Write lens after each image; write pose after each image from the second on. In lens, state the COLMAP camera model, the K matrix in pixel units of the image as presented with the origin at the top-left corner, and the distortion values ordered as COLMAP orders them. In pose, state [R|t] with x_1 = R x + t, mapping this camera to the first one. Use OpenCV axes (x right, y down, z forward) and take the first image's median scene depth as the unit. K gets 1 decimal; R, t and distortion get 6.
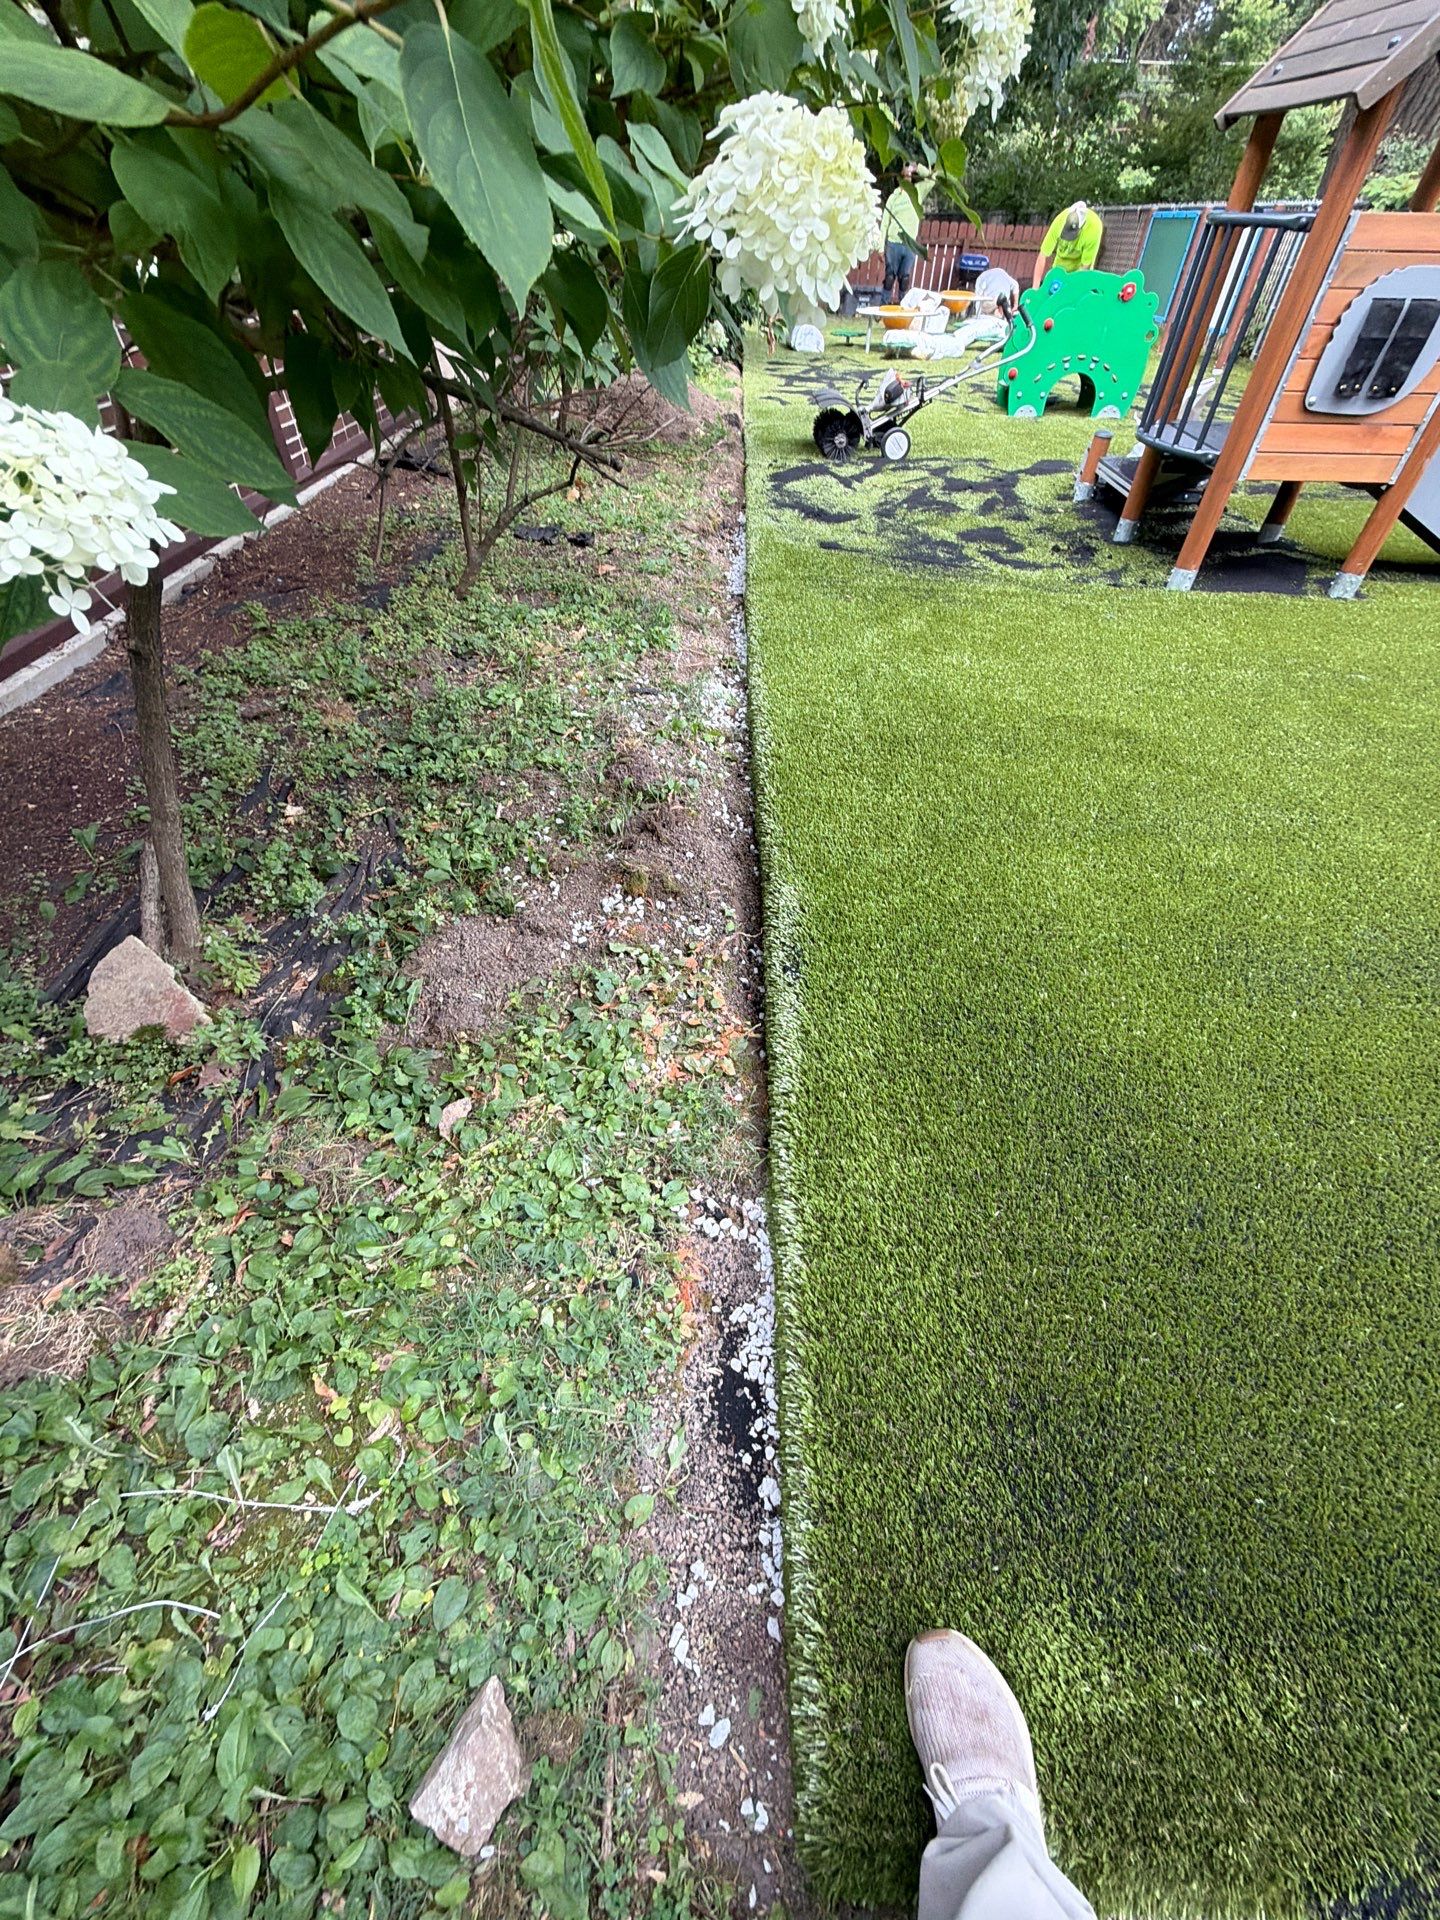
lens RADIAL K [[764.1, 0, 719.2], [0, 764.1, 962.7], [0, 0, 1]] dist [-0.000407, -0.000294]
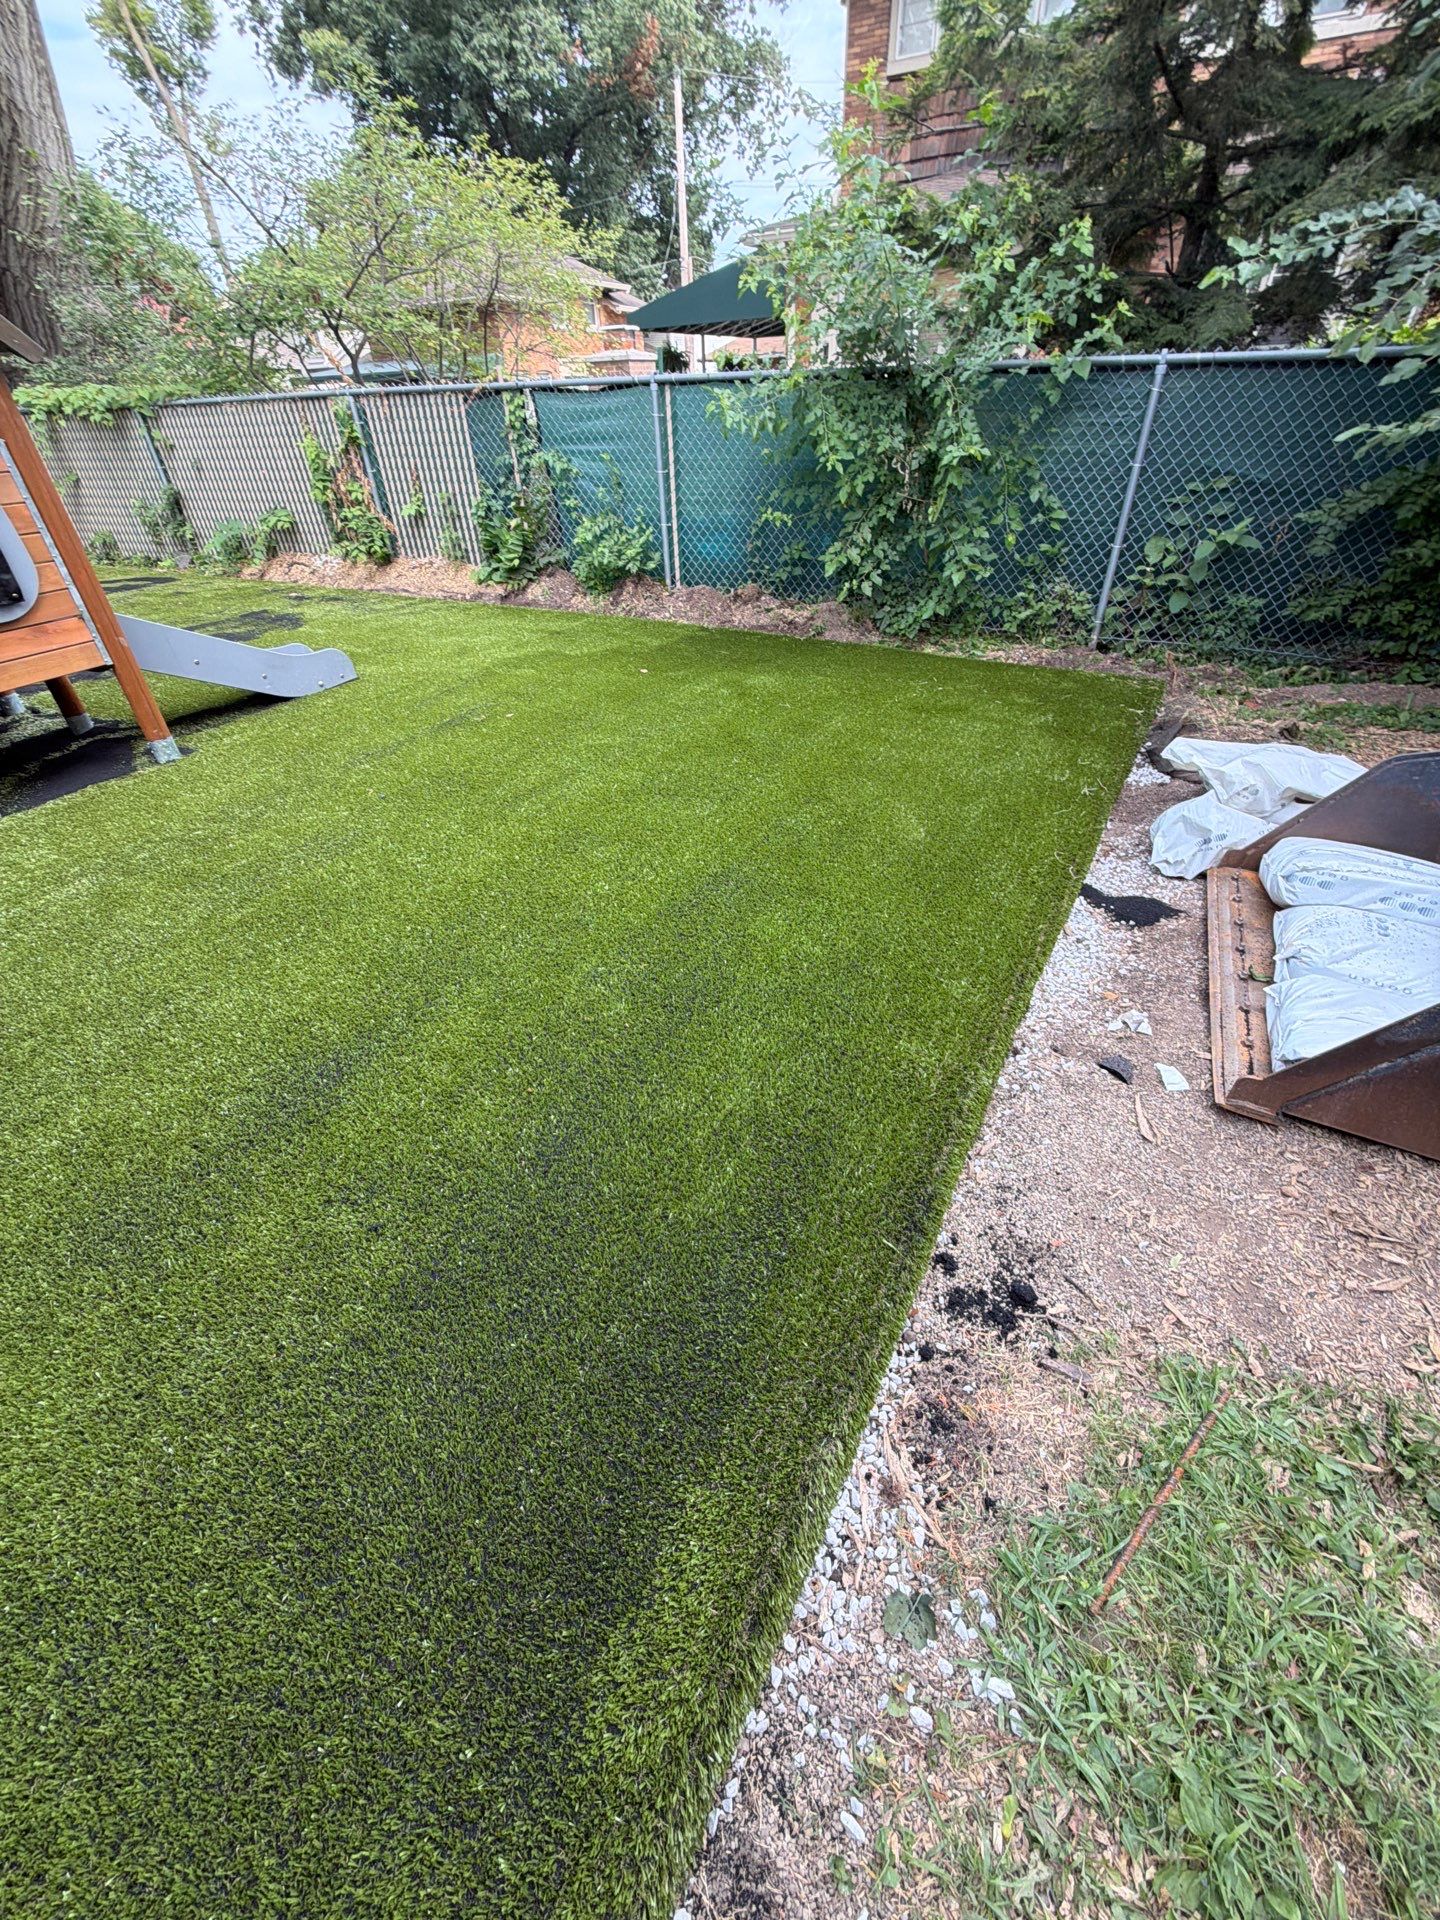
lens RADIAL K [[764.1, 0, 726.6], [0, 764.1, 964.4], [0, 0, 1]] dist [-0.000407, -0.000294]
pose [[0.454632, -0.557877, 0.694322, 0.394637], [0.650813, 0.740270, 0.168653, 0.054554], [-0.608073, 0.375199, 0.699623, -0.101694]]
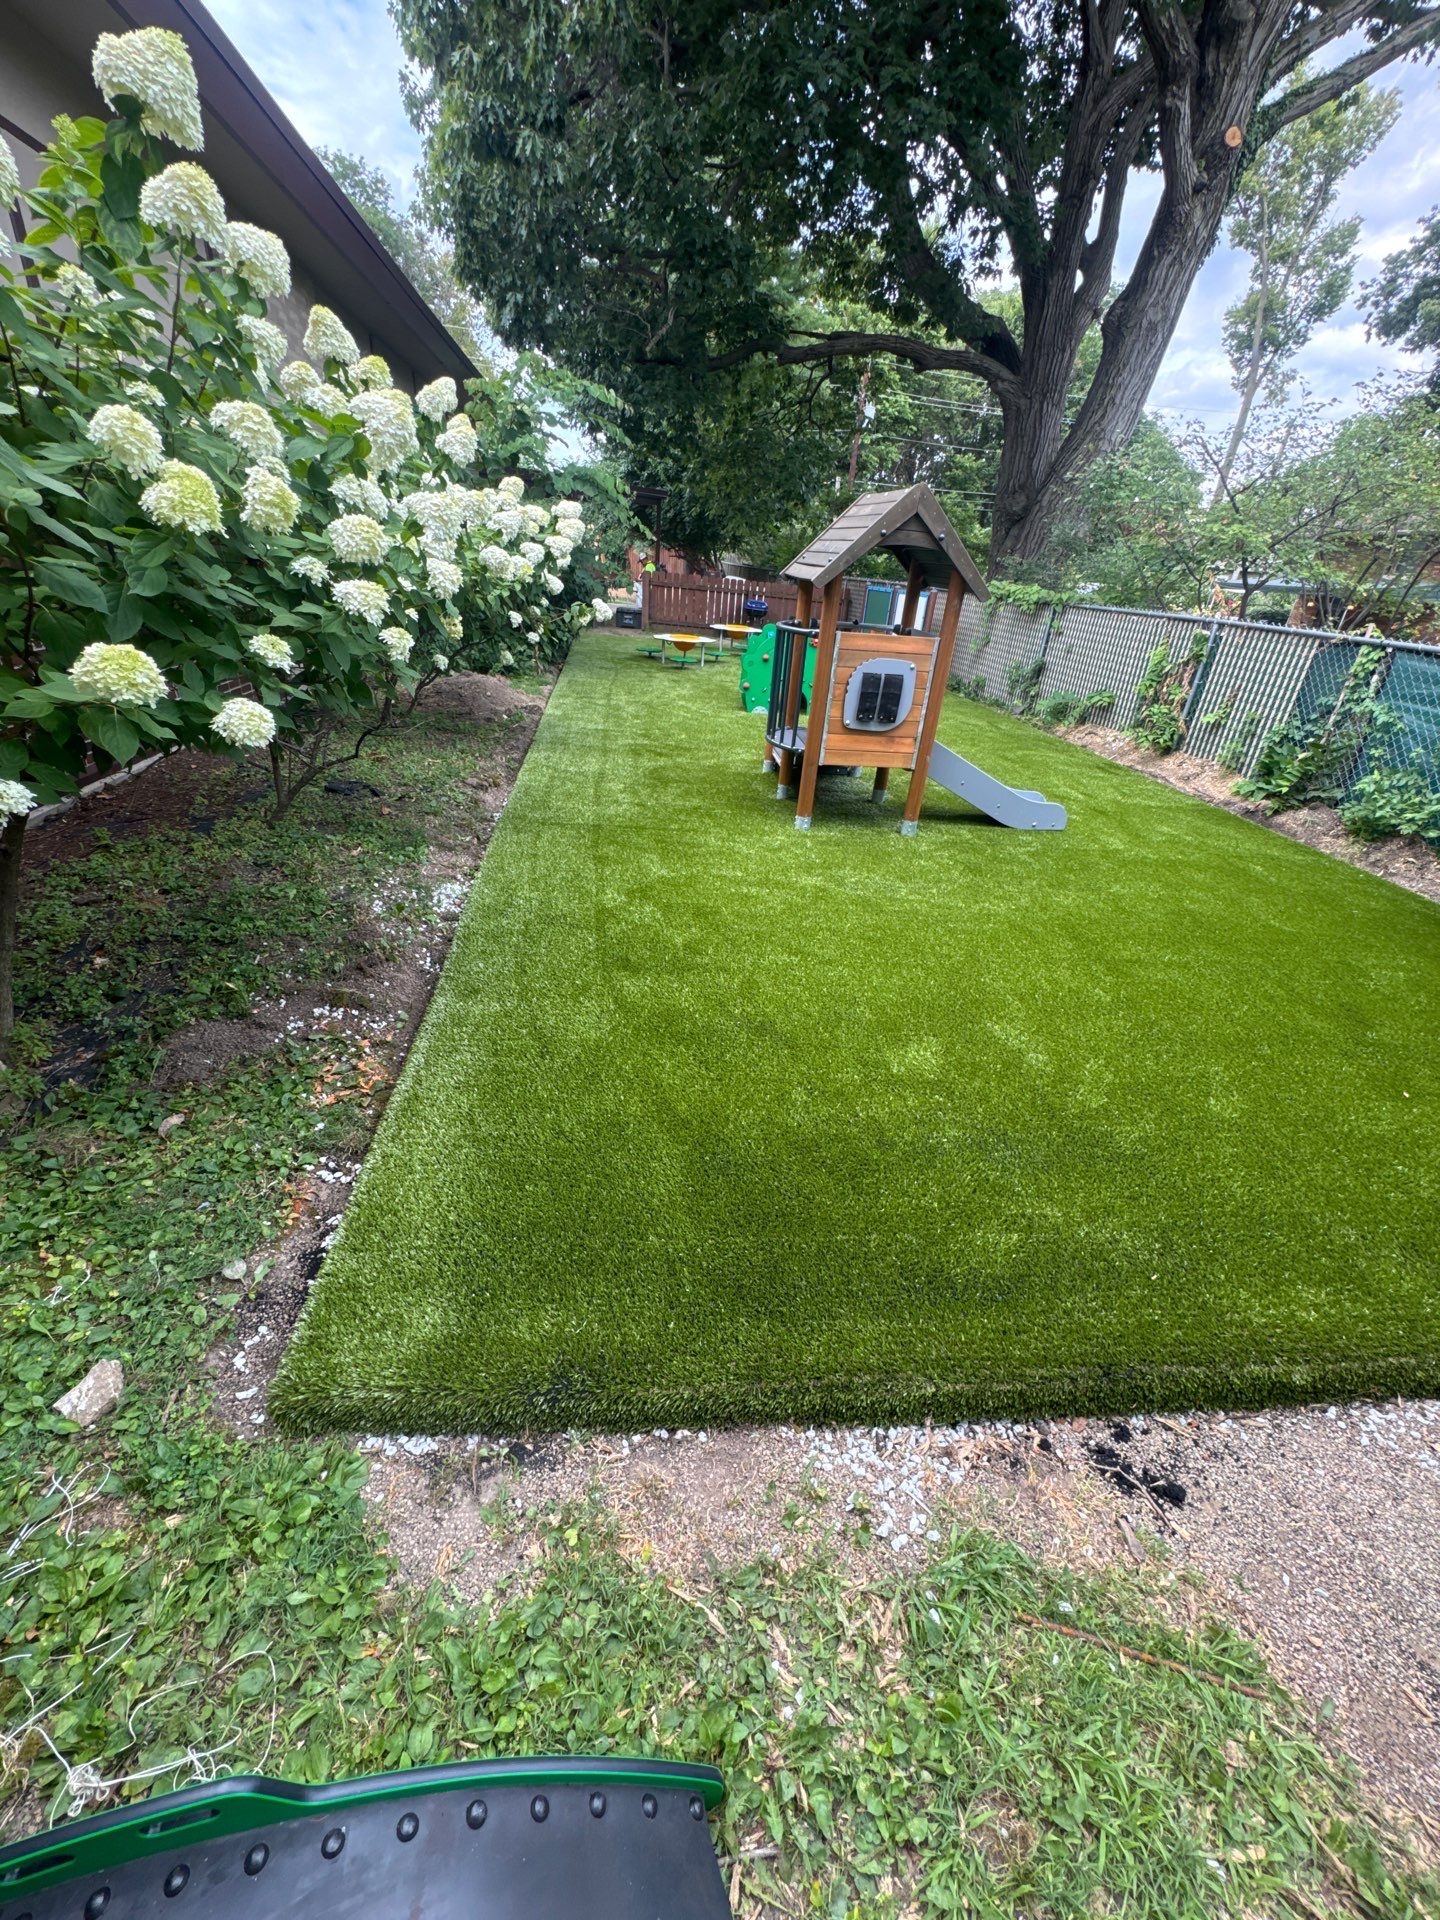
lens RADIAL K [[764.1, 0, 716.5], [0, 764.1, 962.5], [0, 0, 1]] dist [-0.000407, -0.000294]
pose [[0.989246, -0.012389, 0.145736, 0.305594], [0.052376, 0.960336, -0.273882, 0.209496], [-0.136562, 0.278569, 0.950658, -0.419750]]
